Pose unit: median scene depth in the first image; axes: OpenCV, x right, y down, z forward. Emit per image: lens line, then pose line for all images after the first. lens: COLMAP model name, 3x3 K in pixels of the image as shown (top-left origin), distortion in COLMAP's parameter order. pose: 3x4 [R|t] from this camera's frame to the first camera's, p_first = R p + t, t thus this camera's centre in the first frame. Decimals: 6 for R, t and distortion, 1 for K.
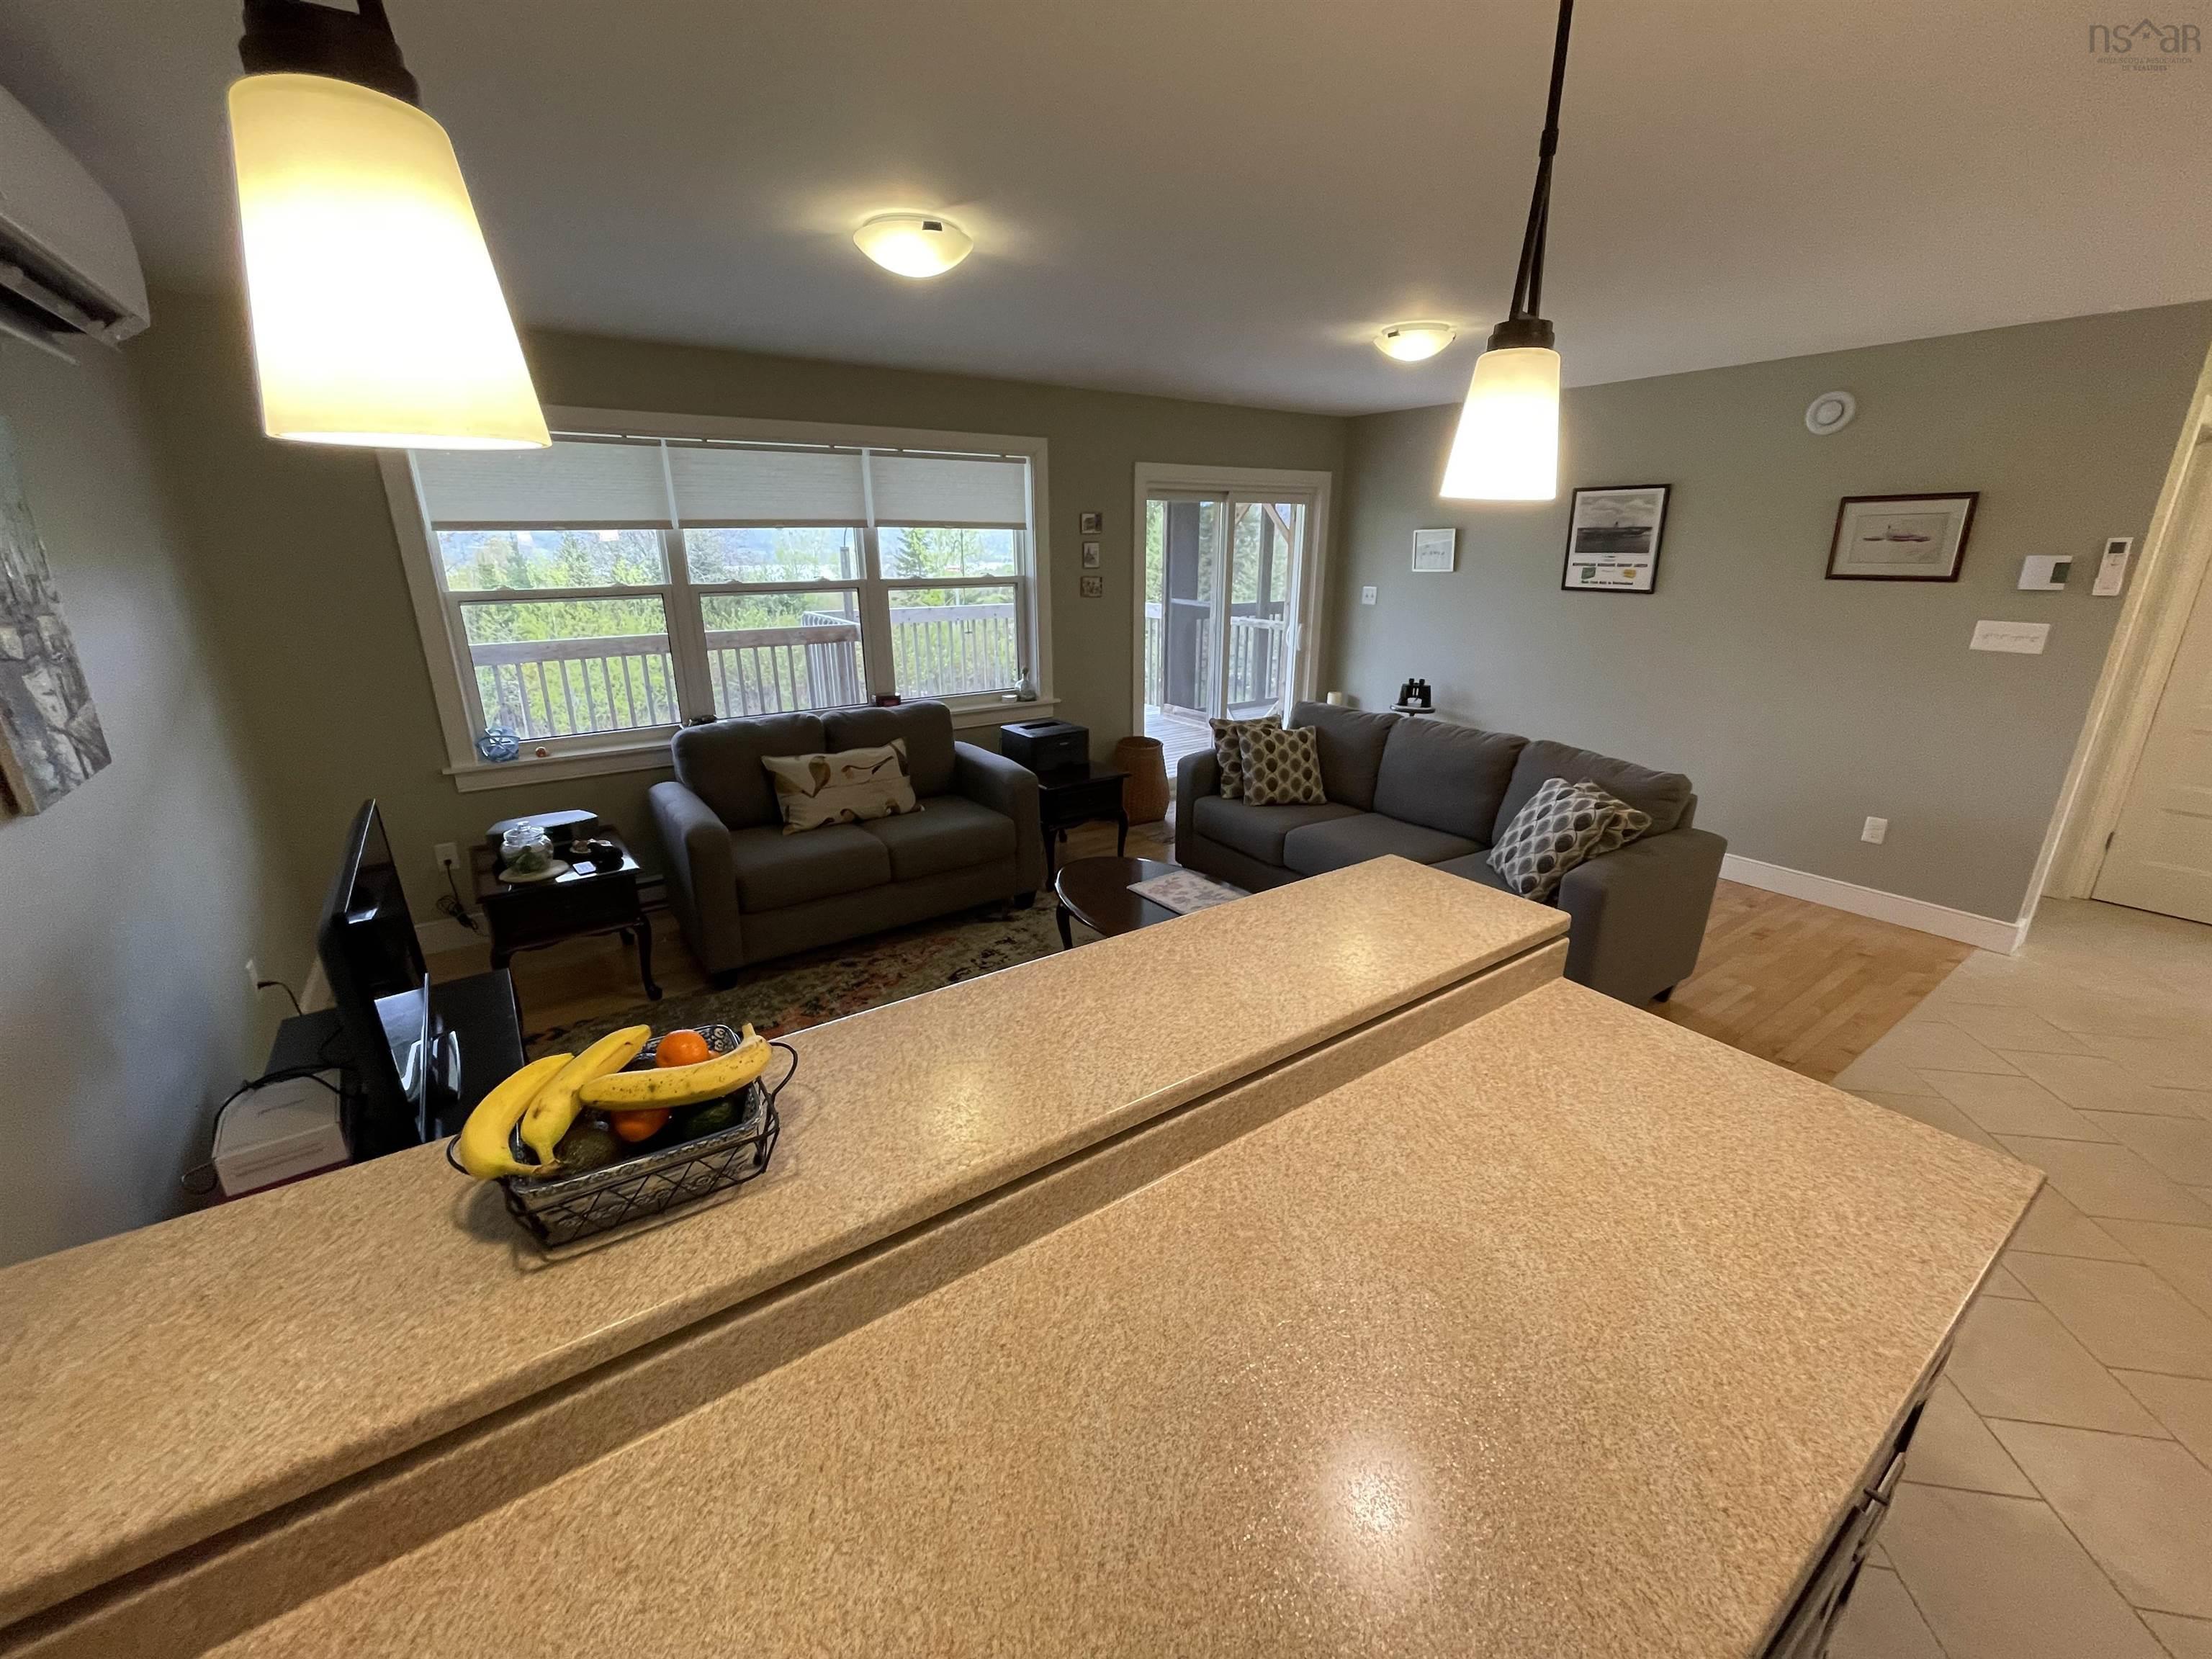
lens RADIAL K [[890.0, 0, 1110.7], [0, 890.0, 828.1], [0, 0, 1]] dist [-0.000761, -0.000603]
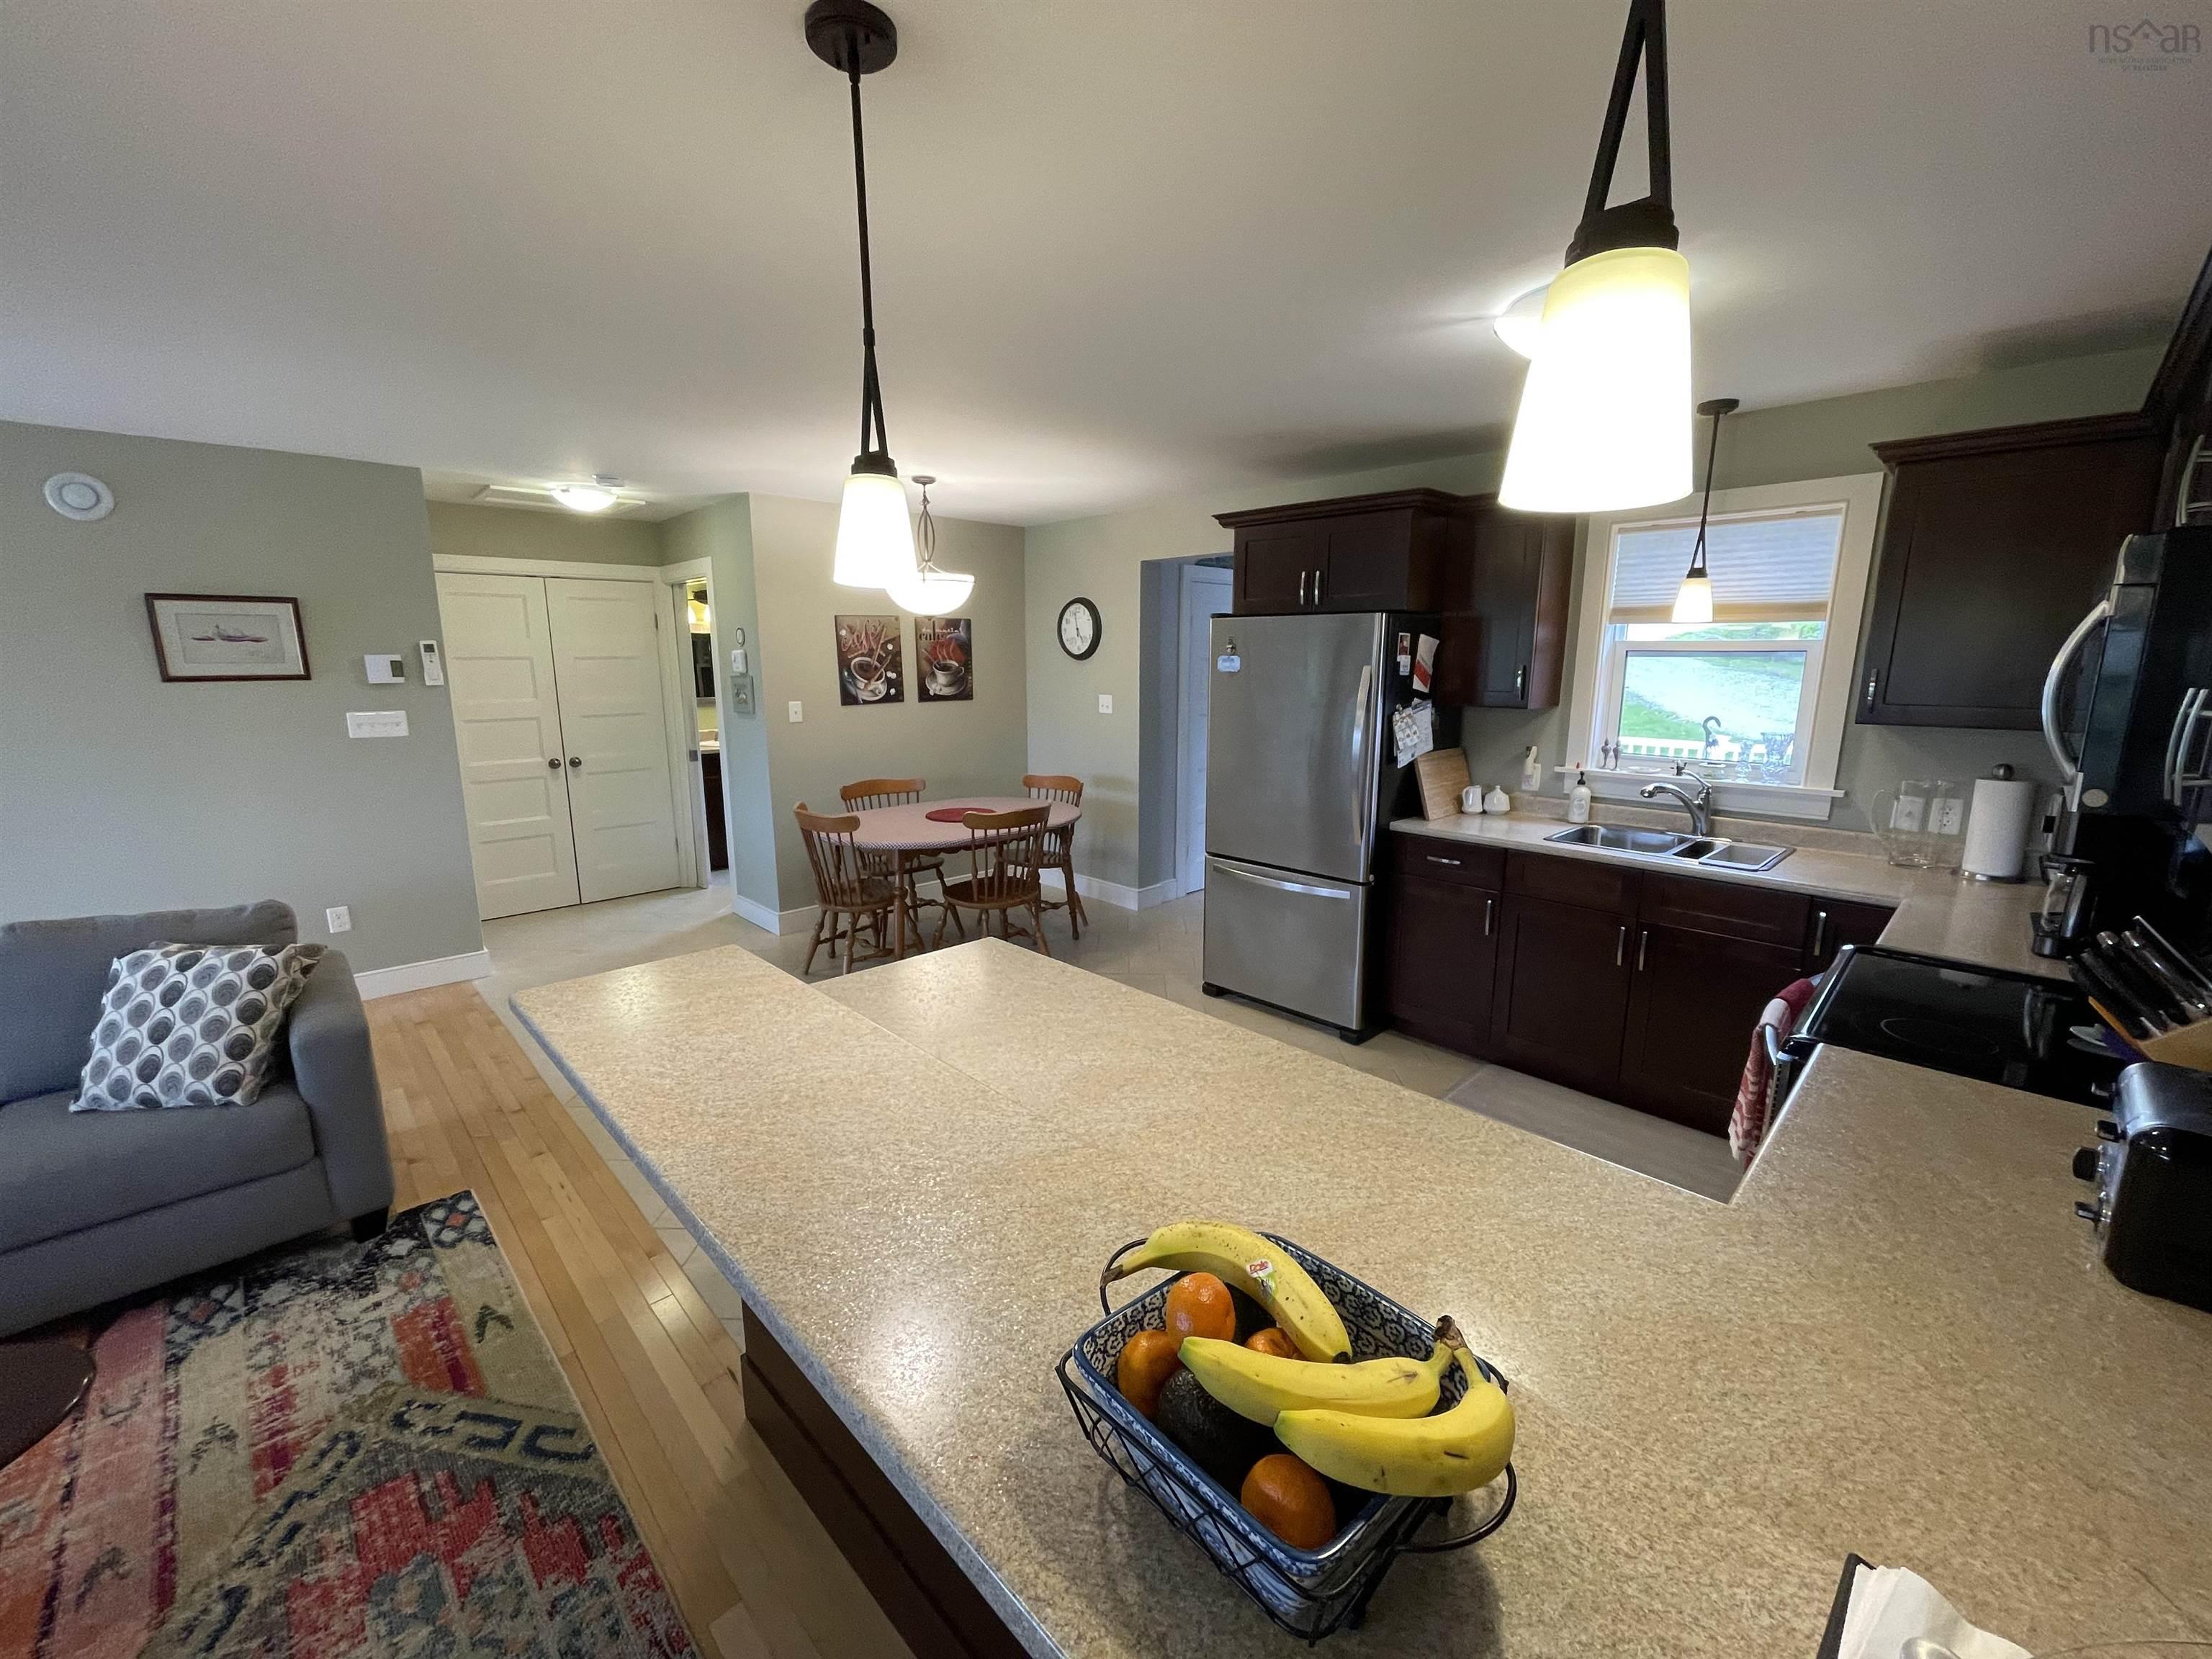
lens RADIAL K [[893.1, 0, 1108.5], [0, 893.1, 827.3], [0, 0, 1]] dist [-0.002401, -0.000504]
pose [[-0.153750, -0.186836, 0.970285, -0.247760], [0.302915, 0.925769, 0.226263, -0.060890], [-0.940534, 0.328702, -0.085741, 0.233790]]
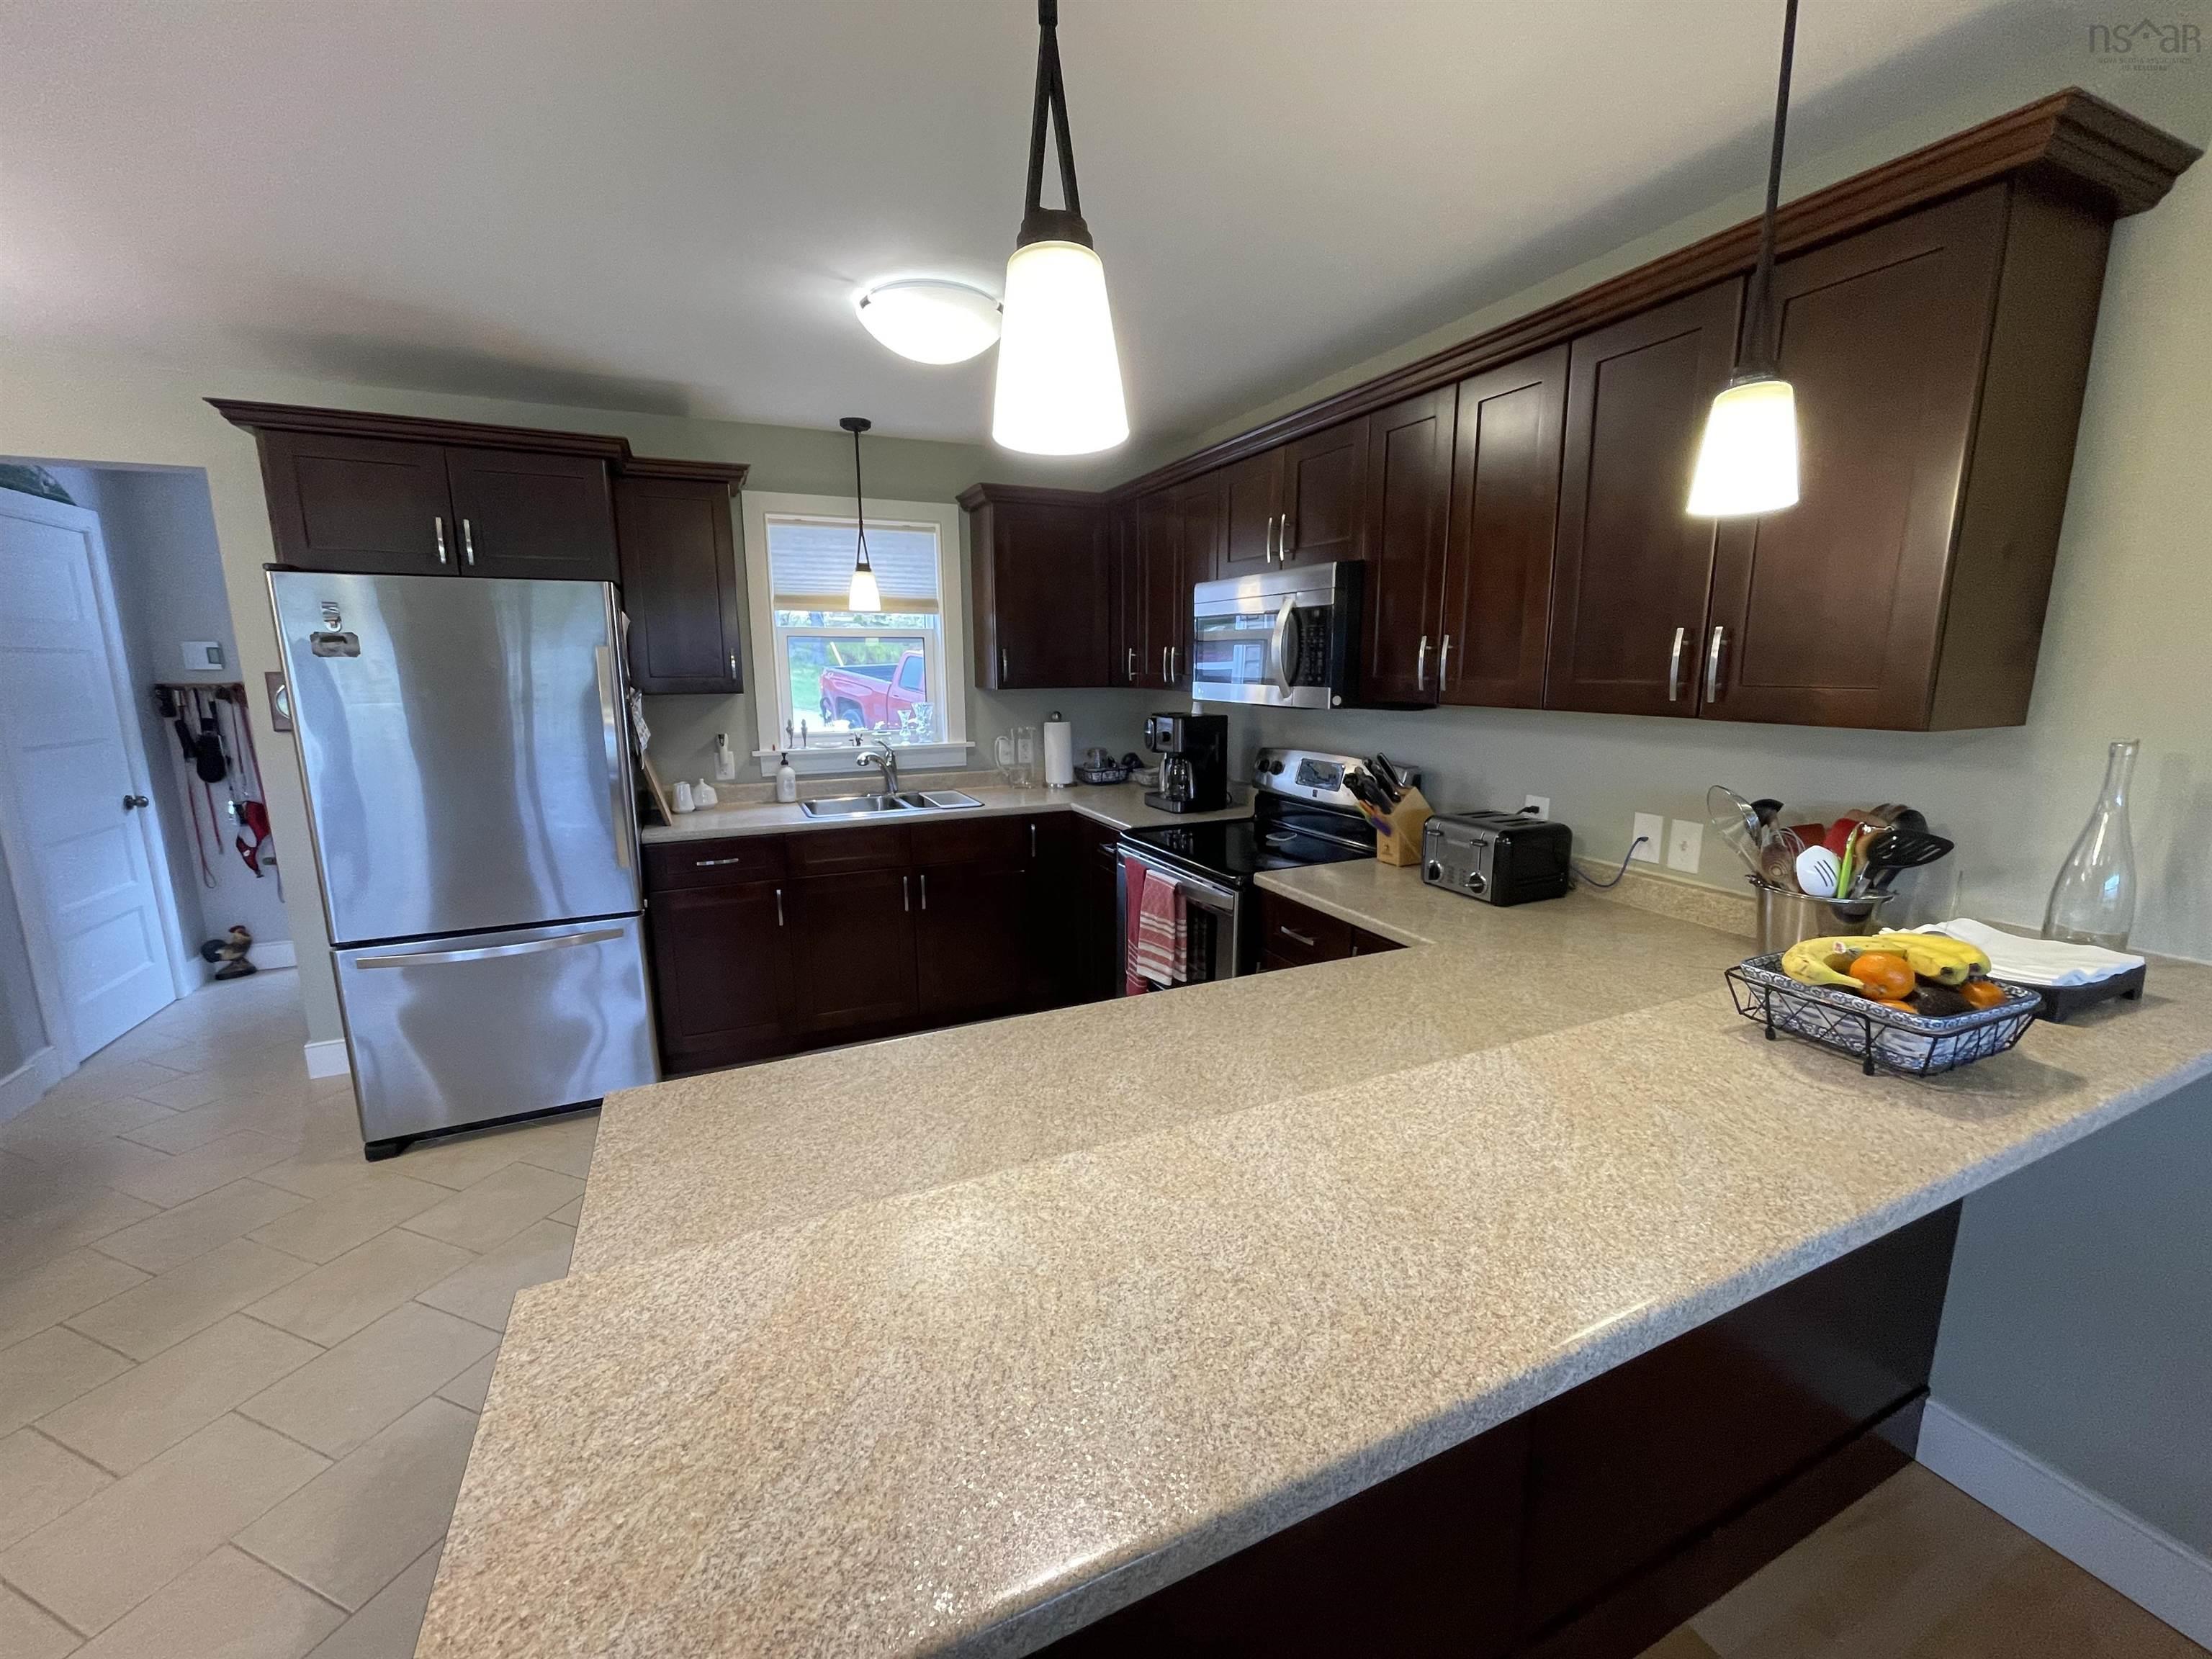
lens RADIAL K [[893.1, 0, 1108.5], [0, 893.1, 827.3], [0, 0, 1]] dist [-0.002401, -0.000504]
pose [[-0.982727, -0.027537, 0.183003, 0.060779], [0.062877, 0.880361, 0.470118, -0.112935], [-0.174055, 0.473504, -0.863423, 0.473886]]
